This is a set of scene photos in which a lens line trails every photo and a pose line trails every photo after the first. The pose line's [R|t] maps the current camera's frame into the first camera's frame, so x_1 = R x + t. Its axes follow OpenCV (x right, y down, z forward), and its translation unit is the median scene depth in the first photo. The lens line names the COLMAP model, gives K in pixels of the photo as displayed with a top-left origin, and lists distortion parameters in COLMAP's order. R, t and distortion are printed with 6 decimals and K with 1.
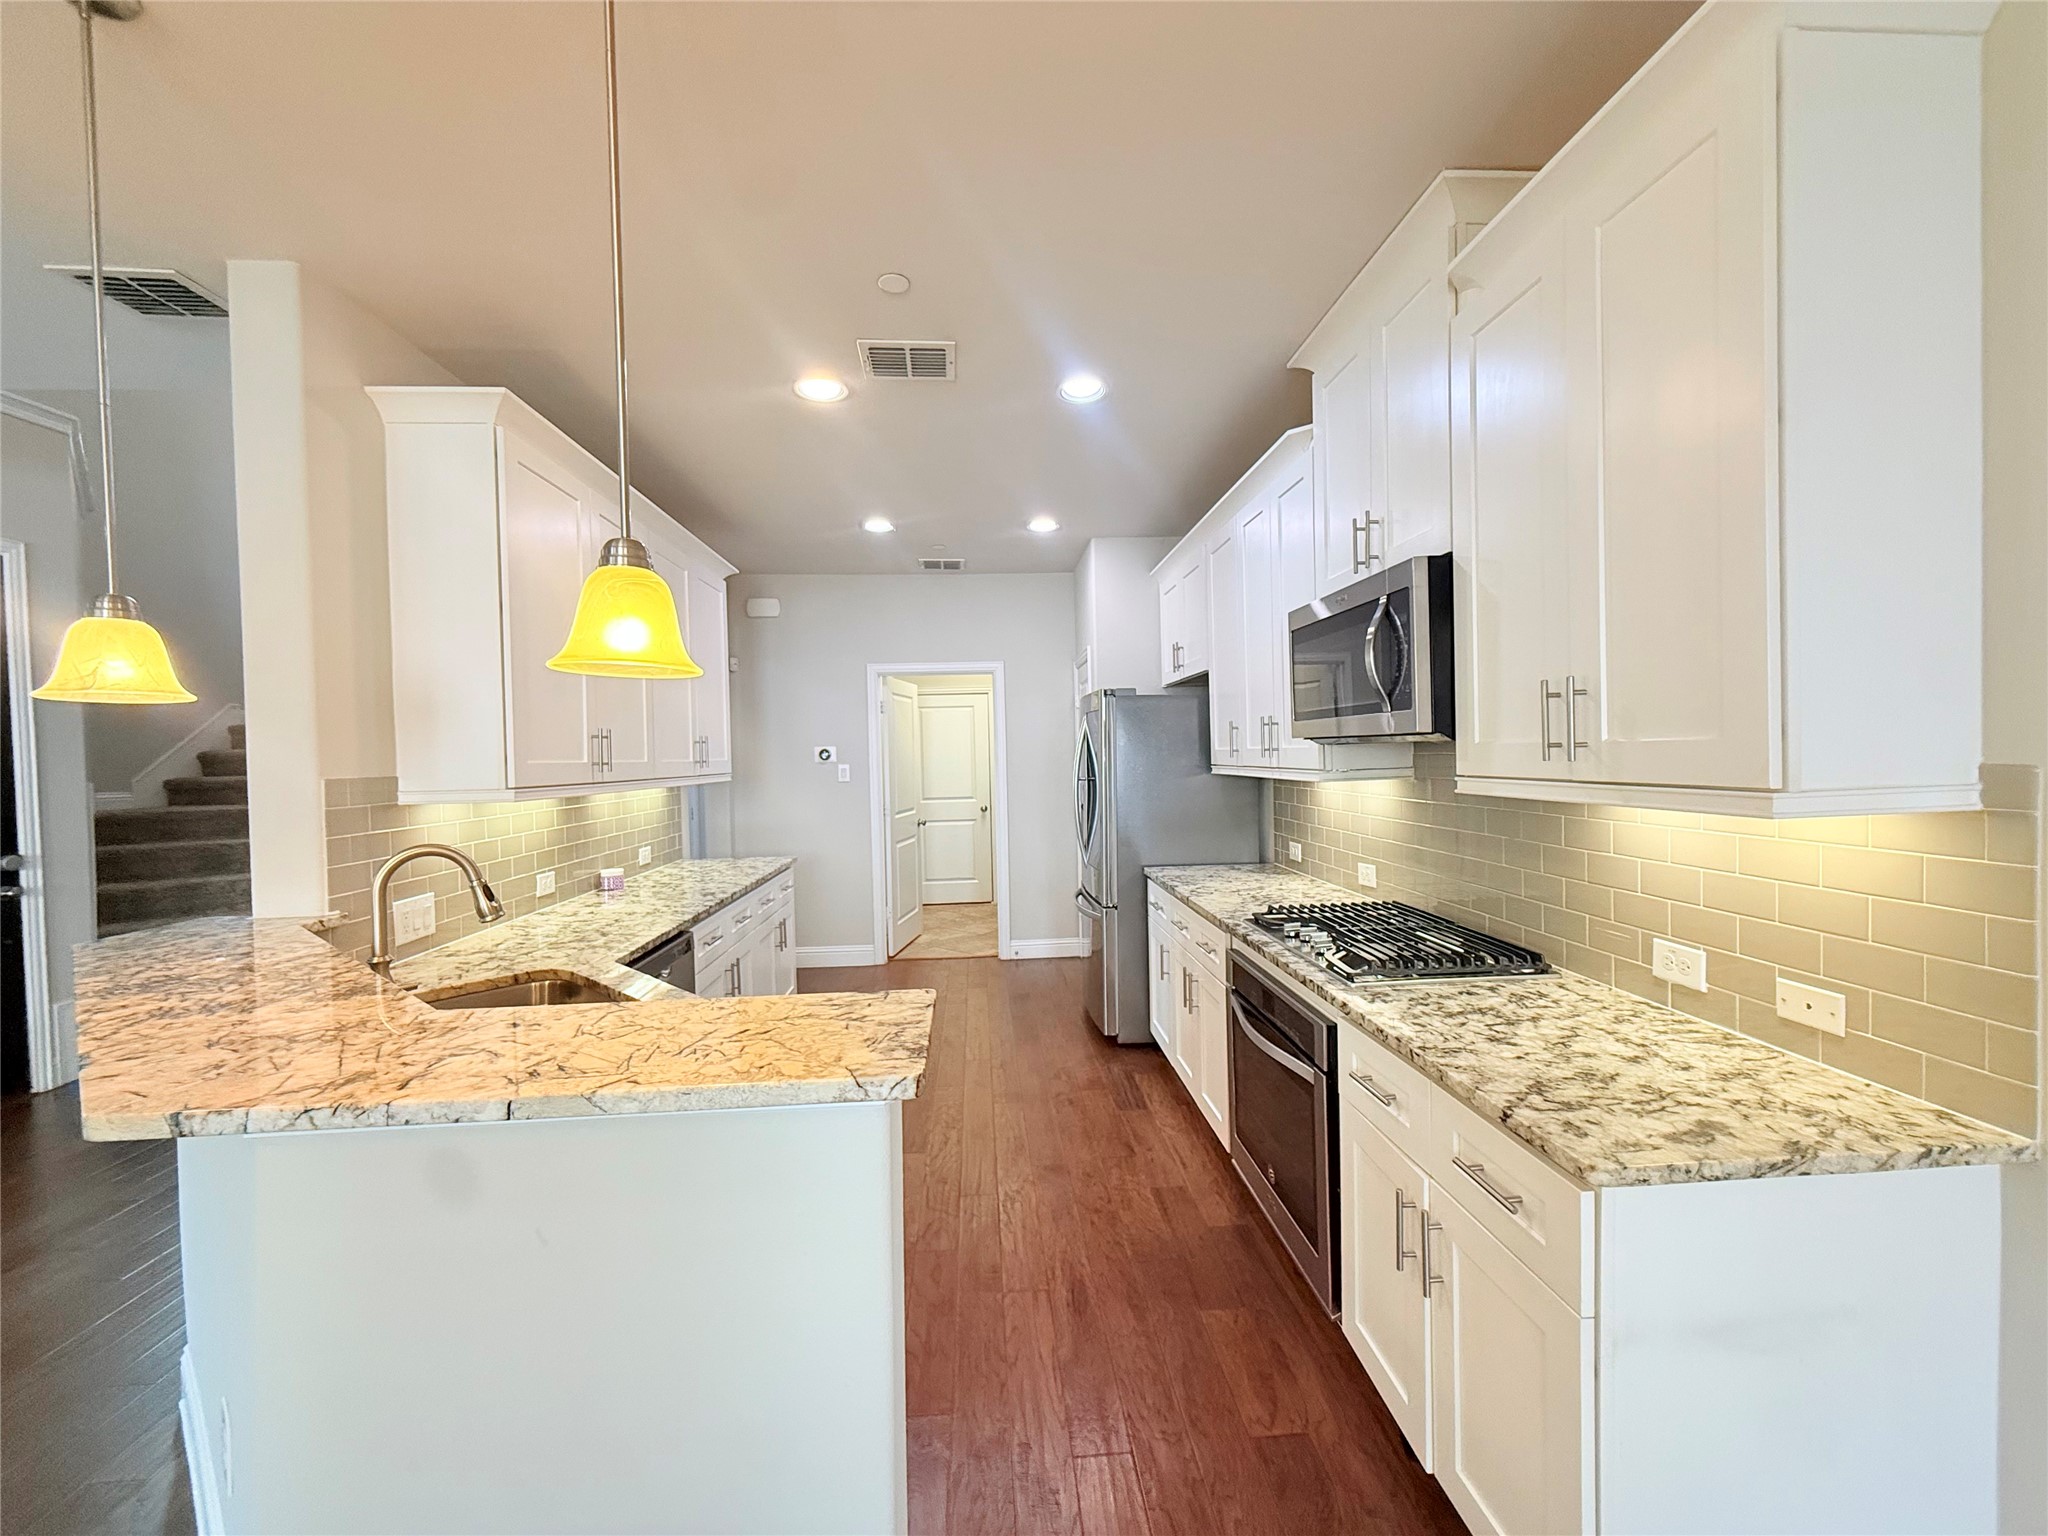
lens RADIAL K [[814.6, 0, 1028.0], [0, 814.6, 769.2], [0, 0, 1]] dist [-0.001898, 0.000677]
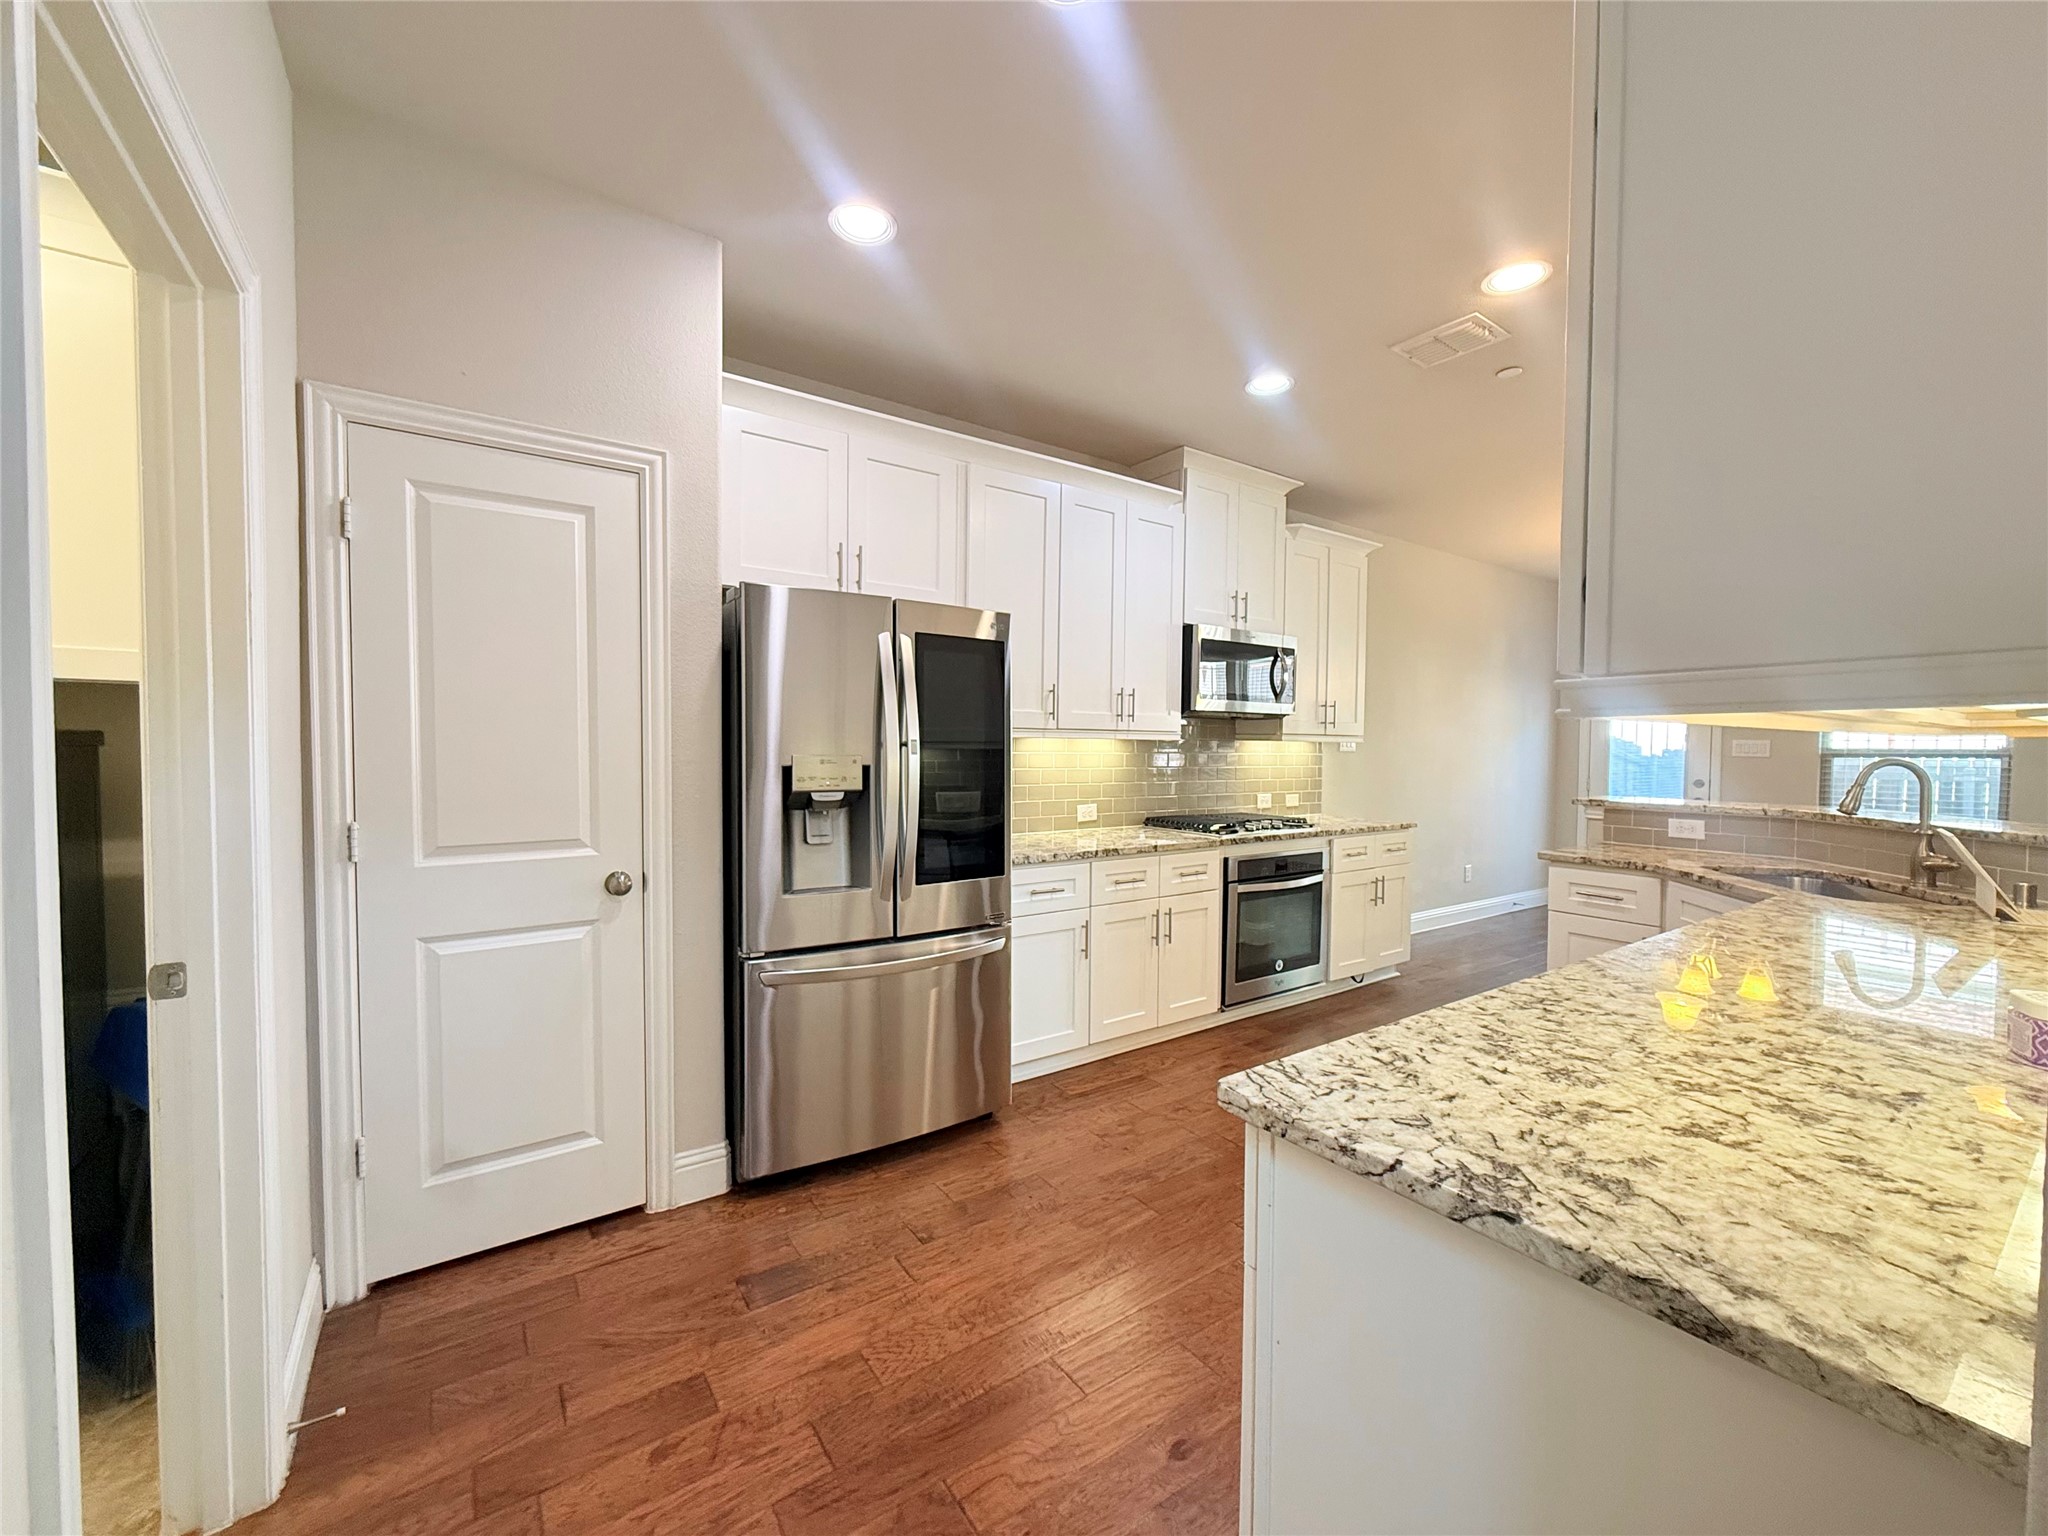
lens RADIAL K [[812.5, 0, 1029.1], [0, 812.5, 769.9], [0, 0, 1]] dist [0.000528, 0.000207]
pose [[-0.518410, -0.008593, 0.855089, -1.049541], [0.018344, 0.999608, 0.021167, 0.046524], [-0.854936, 0.026659, -0.518049, 2.736494]]
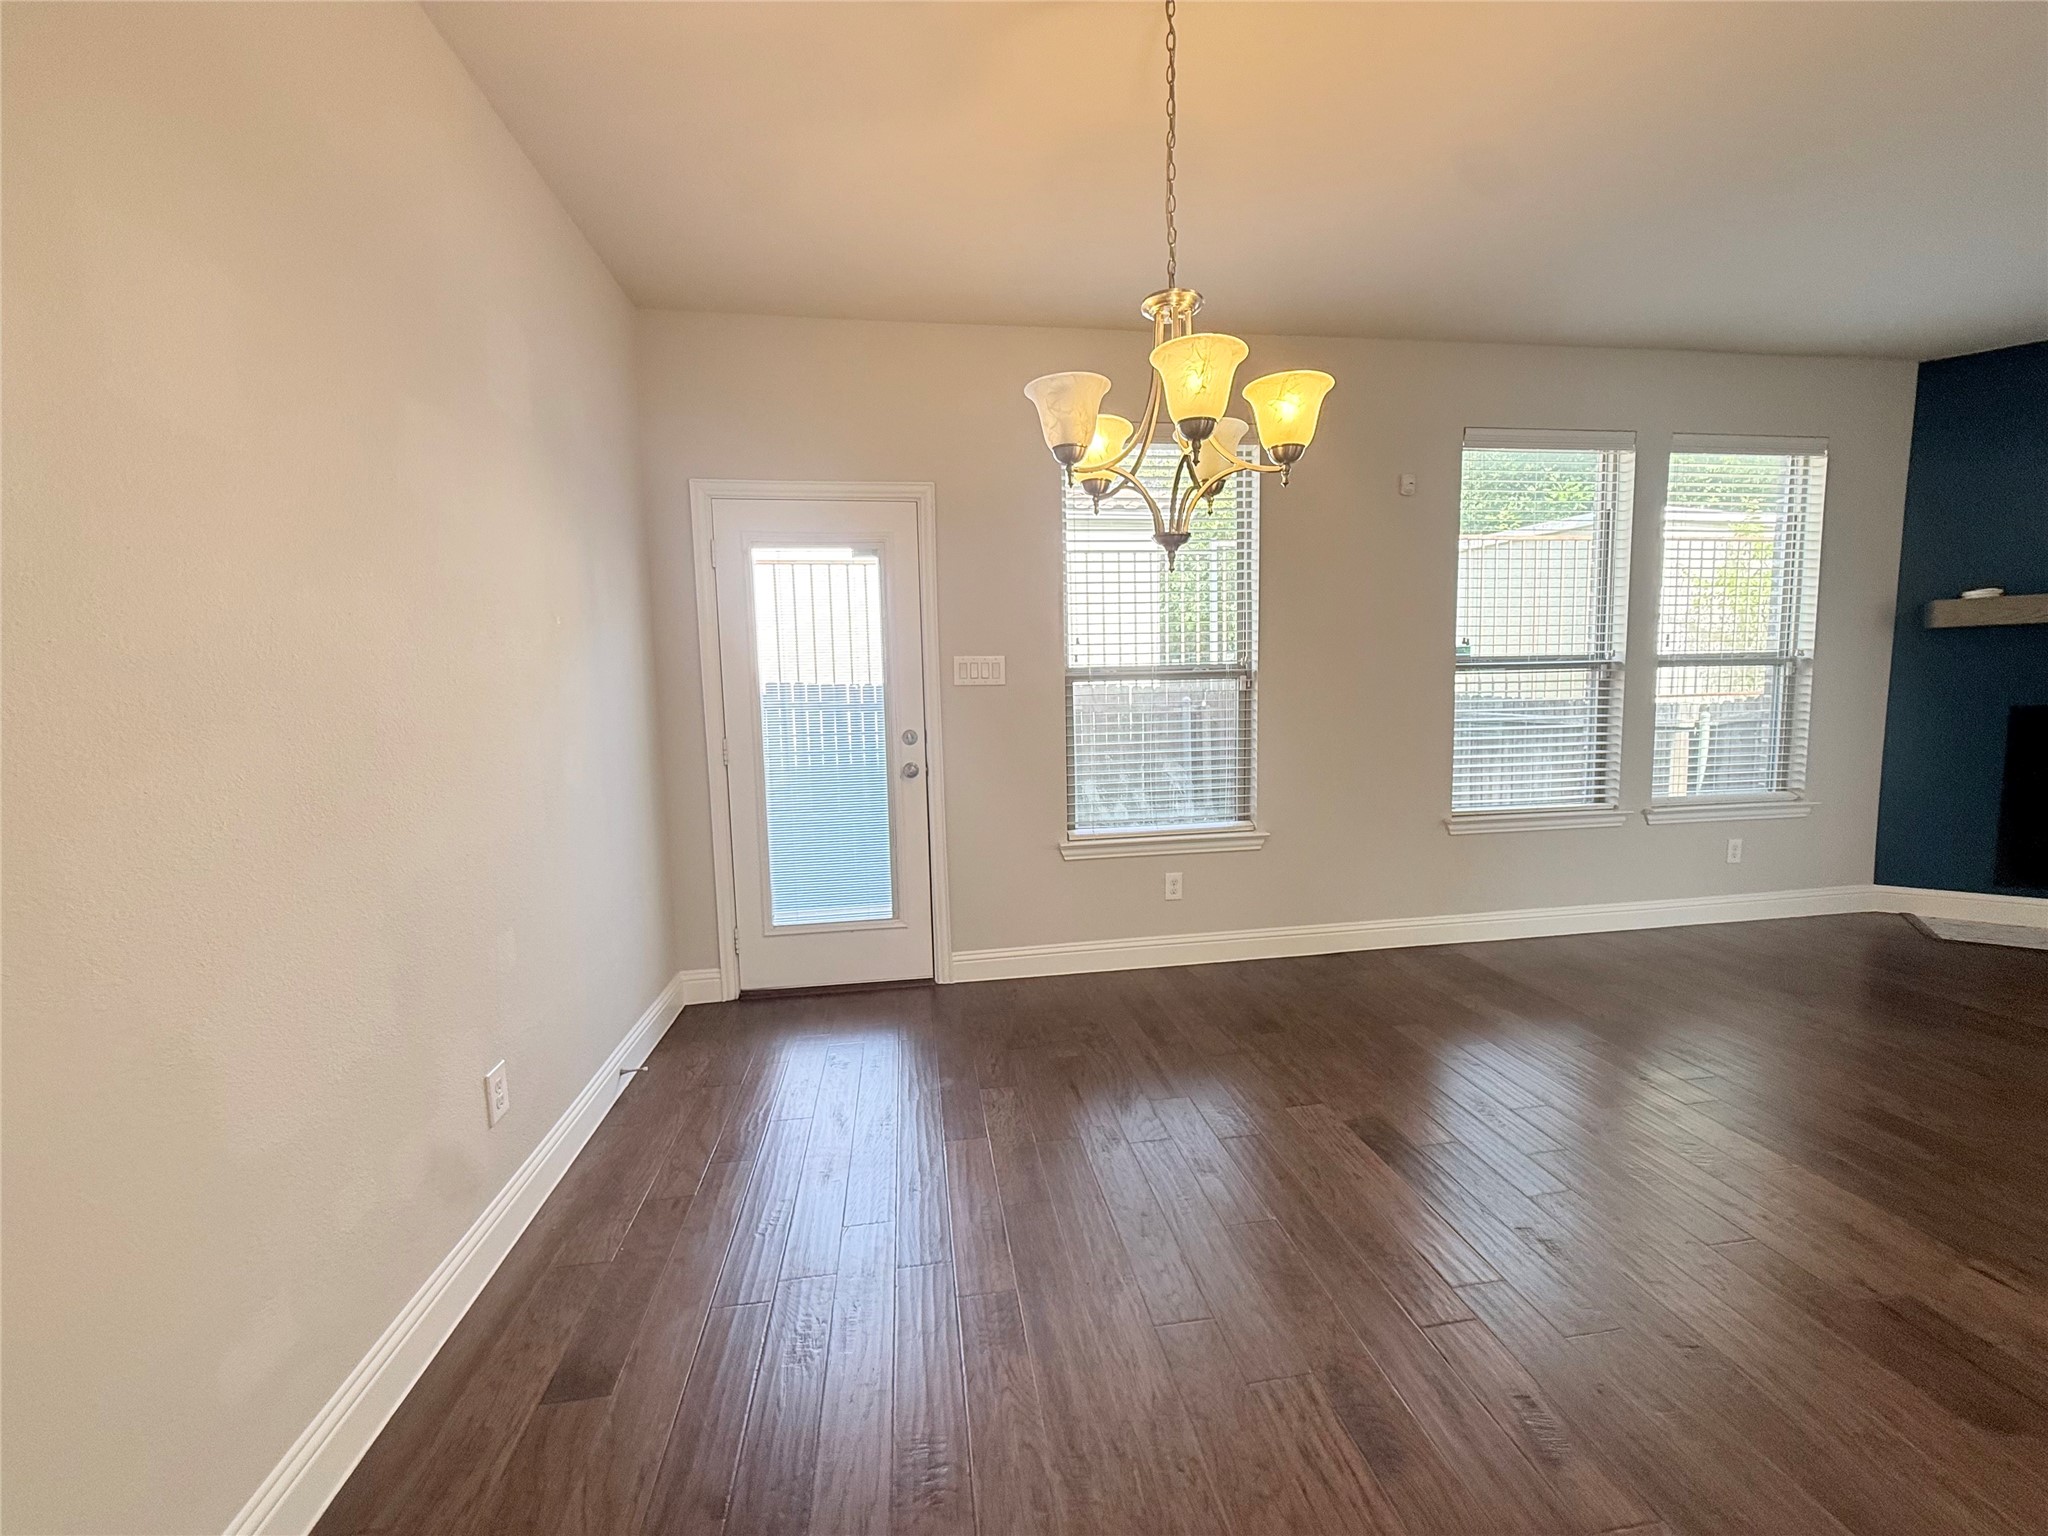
lens RADIAL K [[814.6, 0, 1028.0], [0, 814.6, 769.2], [0, 0, 1]] dist [-0.001898, 0.000677]
pose [[-0.995158, 0.056571, -0.080371, 0.209080], [0.046436, 0.991343, 0.122811, 0.084117], [0.086623, 0.118485, -0.989170, 0.590327]]
